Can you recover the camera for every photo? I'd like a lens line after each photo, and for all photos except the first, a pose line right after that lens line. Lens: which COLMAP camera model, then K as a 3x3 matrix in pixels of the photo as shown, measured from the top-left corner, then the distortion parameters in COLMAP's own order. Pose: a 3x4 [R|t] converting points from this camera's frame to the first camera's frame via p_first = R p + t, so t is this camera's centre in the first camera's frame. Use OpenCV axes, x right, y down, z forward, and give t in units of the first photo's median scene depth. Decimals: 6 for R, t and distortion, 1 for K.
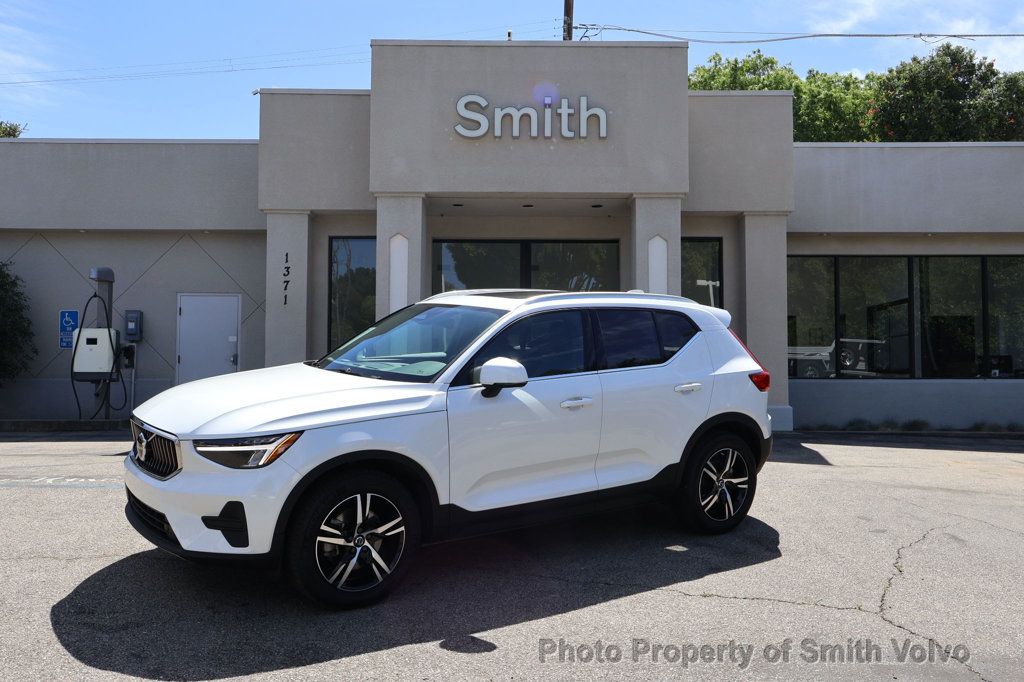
lens RADIAL K [[888.8, 0, 509.8], [0, 888.8, 339.8], [0, 0, 1]] dist [0.051838, 0.016441]
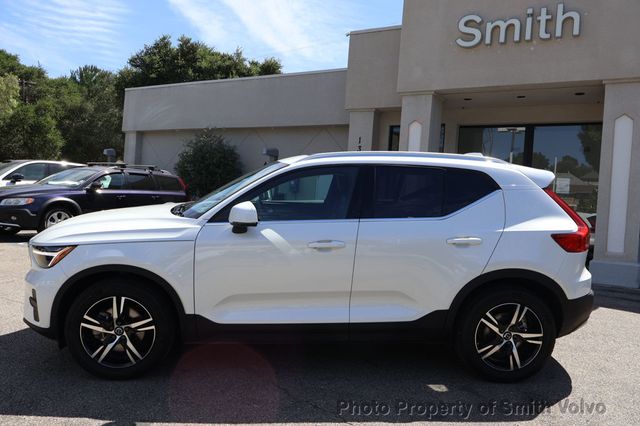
lens RADIAL K [[534.7, 0, 320.5], [0, 534.7, 210.7], [0, 0, 1]] dist [0.015348, -0.002459]
pose [[0.850548, 0.055423, -0.522969, 0.364859], [-0.043770, 0.998441, 0.034625, 0.002408], [0.524073, -0.006560, 0.851648, 0.344158]]
